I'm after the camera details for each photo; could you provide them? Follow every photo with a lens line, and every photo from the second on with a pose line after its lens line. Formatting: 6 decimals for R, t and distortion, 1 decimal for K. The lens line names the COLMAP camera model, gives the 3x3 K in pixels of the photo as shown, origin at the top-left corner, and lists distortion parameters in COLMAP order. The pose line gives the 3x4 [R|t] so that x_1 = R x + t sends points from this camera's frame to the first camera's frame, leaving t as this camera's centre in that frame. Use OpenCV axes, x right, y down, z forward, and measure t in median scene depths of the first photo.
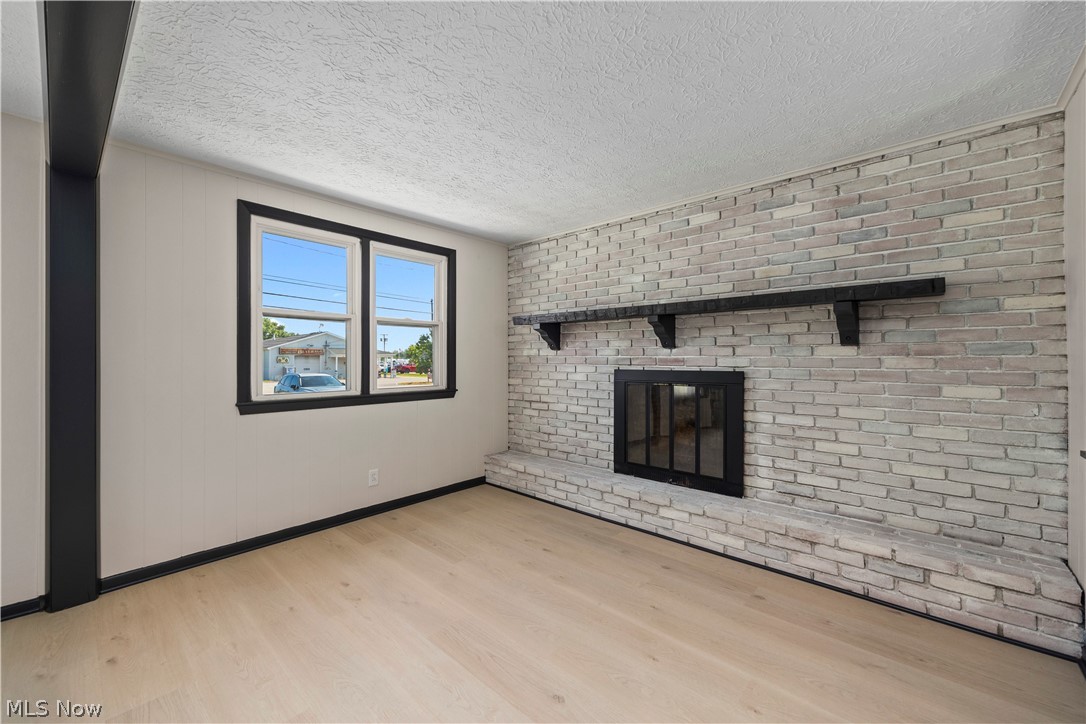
lens RADIAL K [[424.5, 0, 541.2], [0, 424.5, 359.3], [0, 0, 1]] dist [-0.001077, -0.000267]
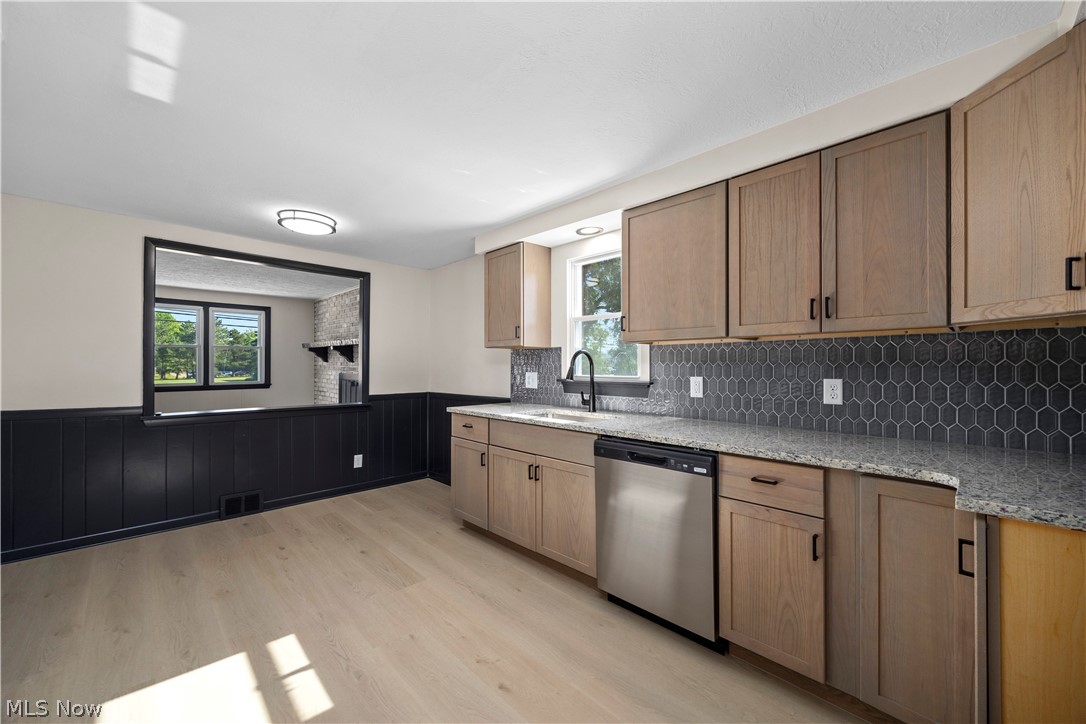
lens RADIAL K [[424.5, 0, 548.5], [0, 424.5, 364.6], [0, 0, 1]] dist [-0.001077, -0.000267]
pose [[0.997765, 0.002461, -0.066782, 1.143880], [-0.002137, 0.999986, 0.004925, -0.022848], [0.066793, -0.004771, 0.997755, -0.757932]]
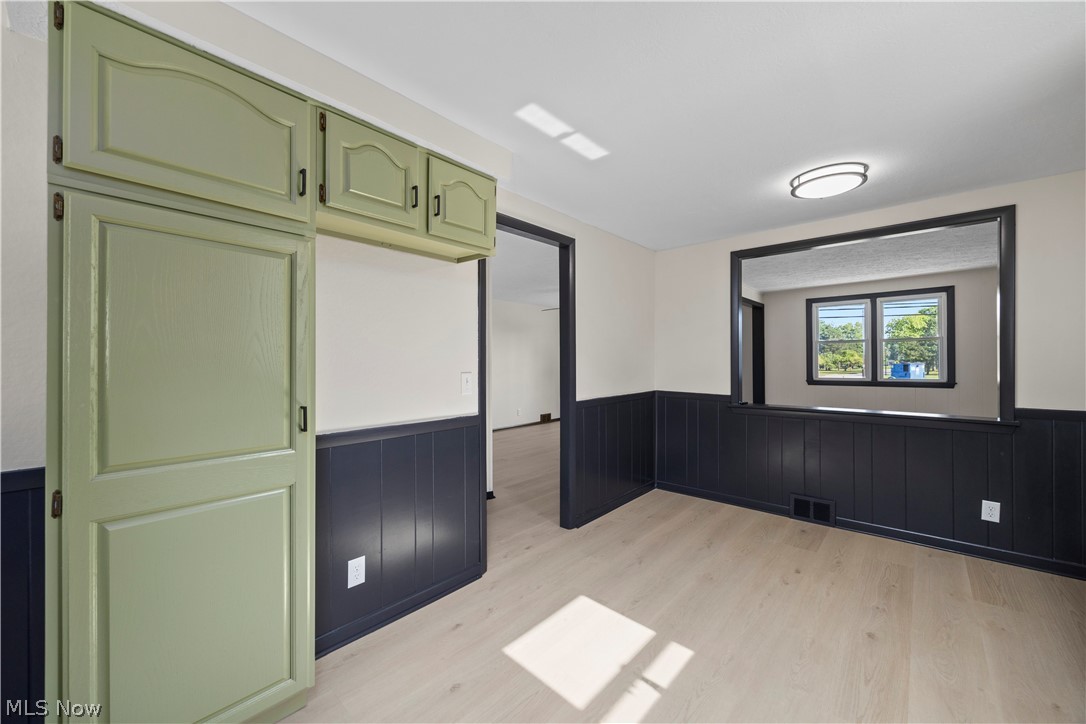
lens RADIAL K [[424.5, 0, 538.1], [0, 424.5, 357.9], [0, 0, 1]] dist [-0.001077, -0.000267]
pose [[-0.017378, -0.006302, -0.999829, 1.289462], [0.006802, 0.999956, -0.006421, -0.014884], [0.999826, -0.006913, -0.017334, -0.390052]]
